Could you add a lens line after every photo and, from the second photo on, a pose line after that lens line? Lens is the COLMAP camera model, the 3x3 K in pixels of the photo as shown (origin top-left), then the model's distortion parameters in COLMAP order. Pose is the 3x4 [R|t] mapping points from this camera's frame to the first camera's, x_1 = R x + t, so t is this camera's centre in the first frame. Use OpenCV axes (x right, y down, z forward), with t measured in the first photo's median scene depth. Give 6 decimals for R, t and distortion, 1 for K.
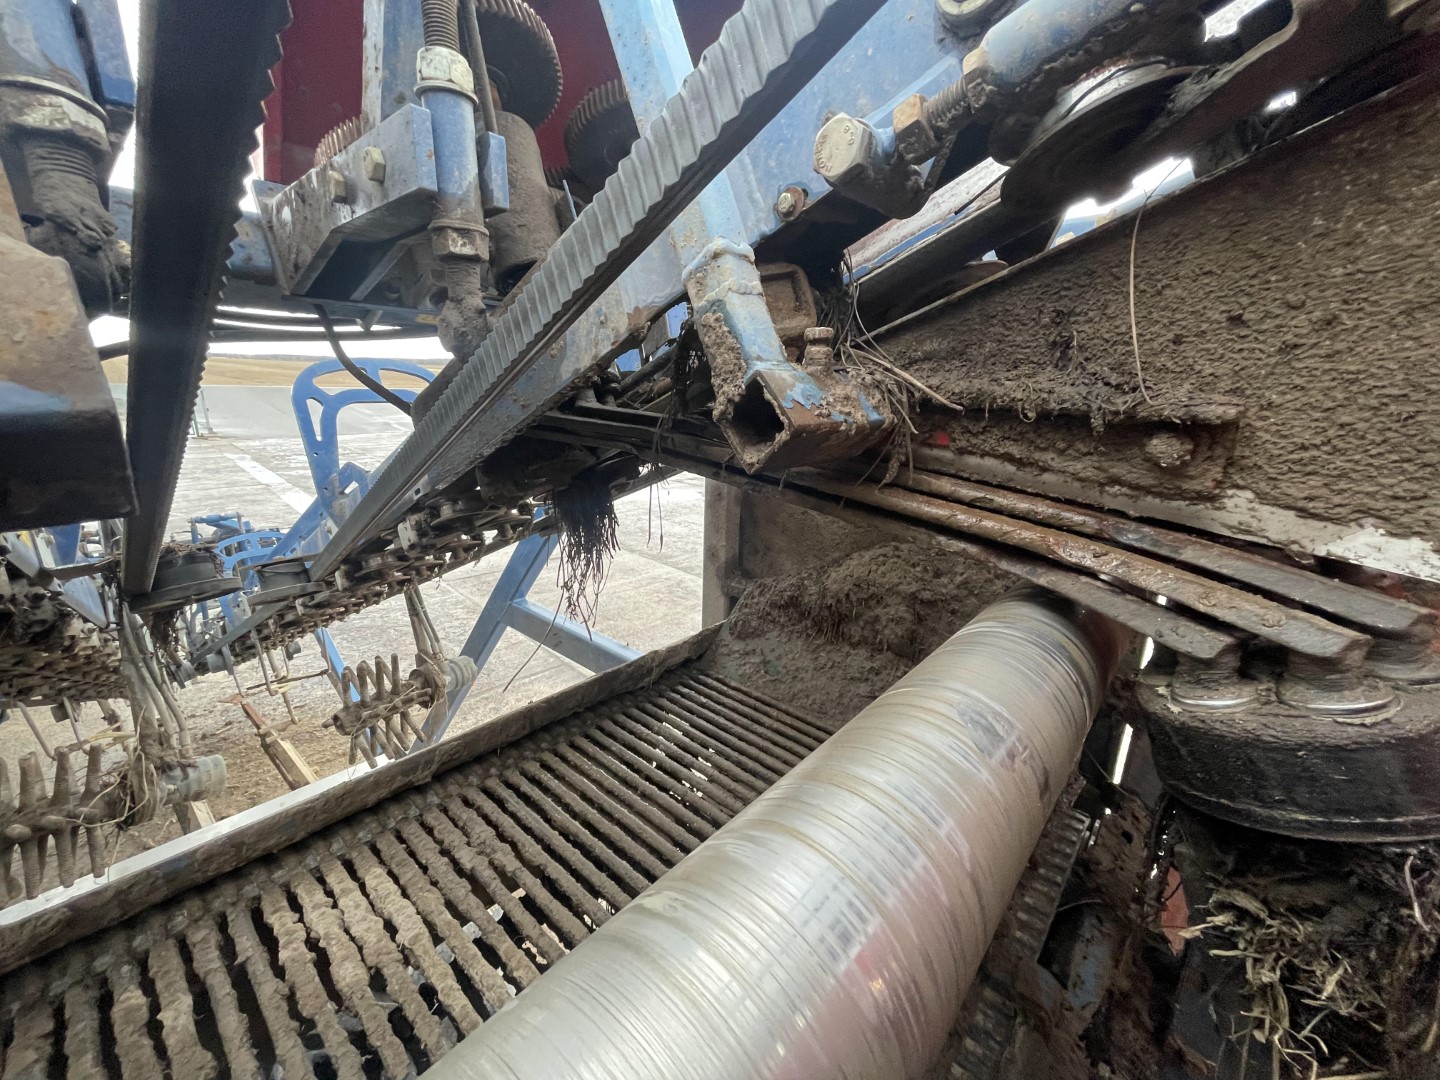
lens RADIAL K [[584.8, 0, 709.2], [0, 584.8, 544.7], [0, 0, 1]] dist [-0.001598, -0.000793]
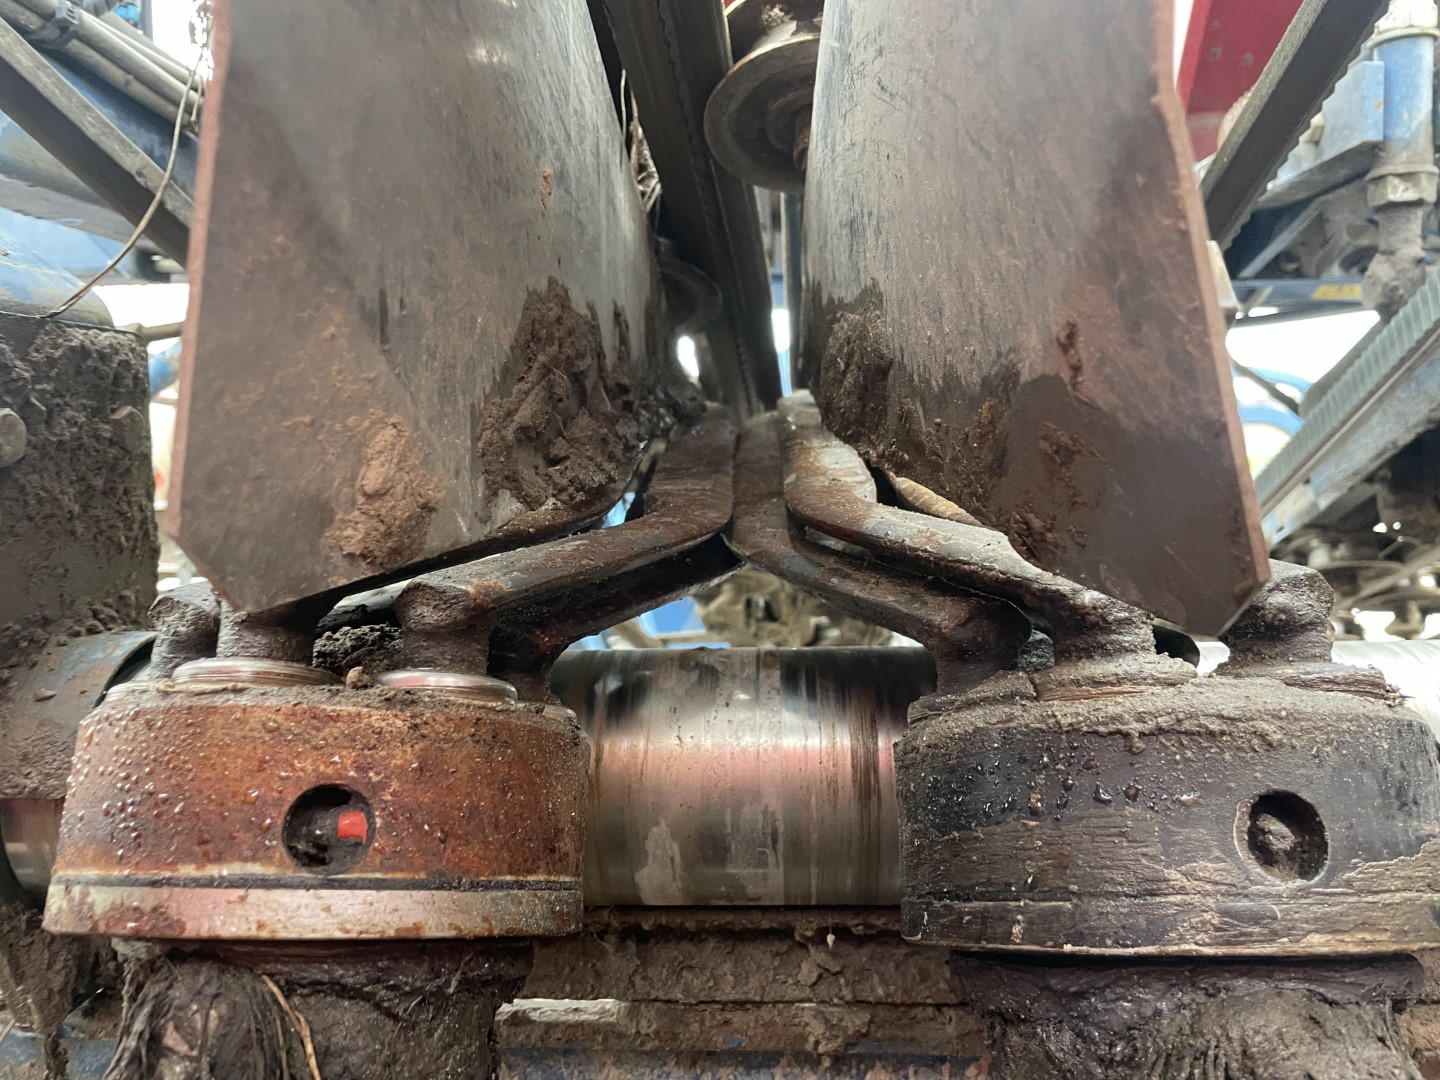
lens RADIAL K [[1091.5, 0, 717.4], [0, 1091.5, 527.2], [0, 0, 1]] dist [0.089564, -0.119265]
pose [[0.626850, 0.038421, -0.778192, 0.122781], [-0.184638, 0.977659, -0.100461, 0.169866], [0.756946, 0.206658, 0.619939, -0.355204]]
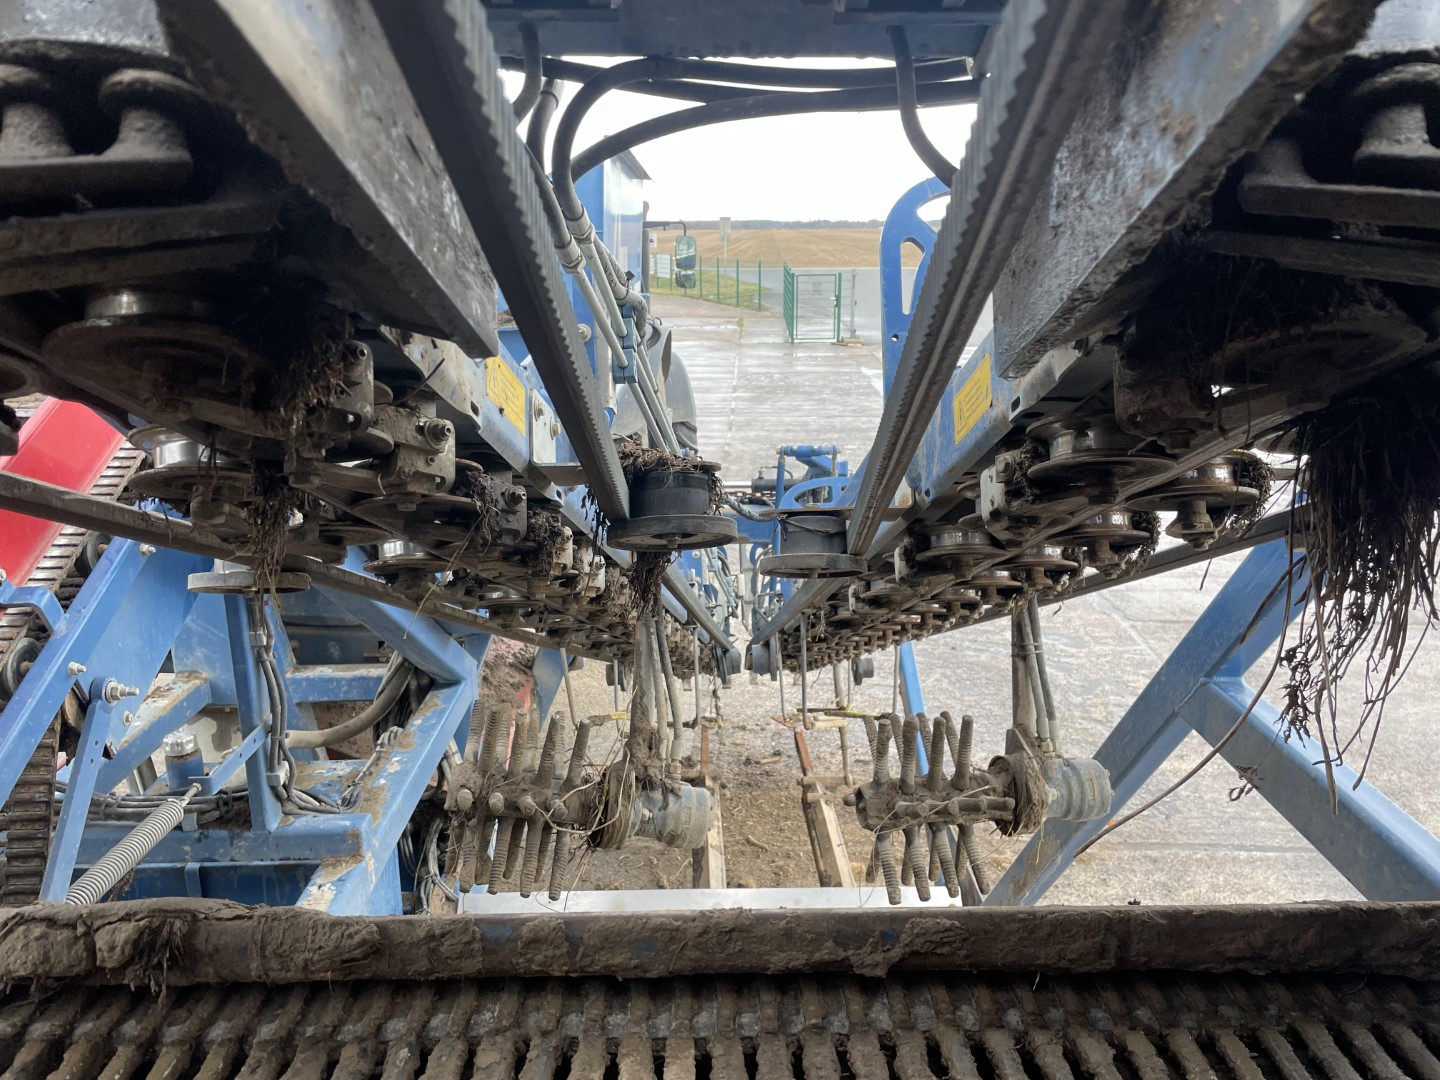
lens RADIAL K [[1103.2, 0, 723.2], [0, 1103.2, 549.3], [0, 0, 1]] dist [0.073347, -0.093507]
pose [[0.686931, 0.169163, -0.706760, 0.018735], [-0.177082, 0.982180, 0.062971, 0.015671], [0.704817, 0.081898, 0.704646, 0.171657]]
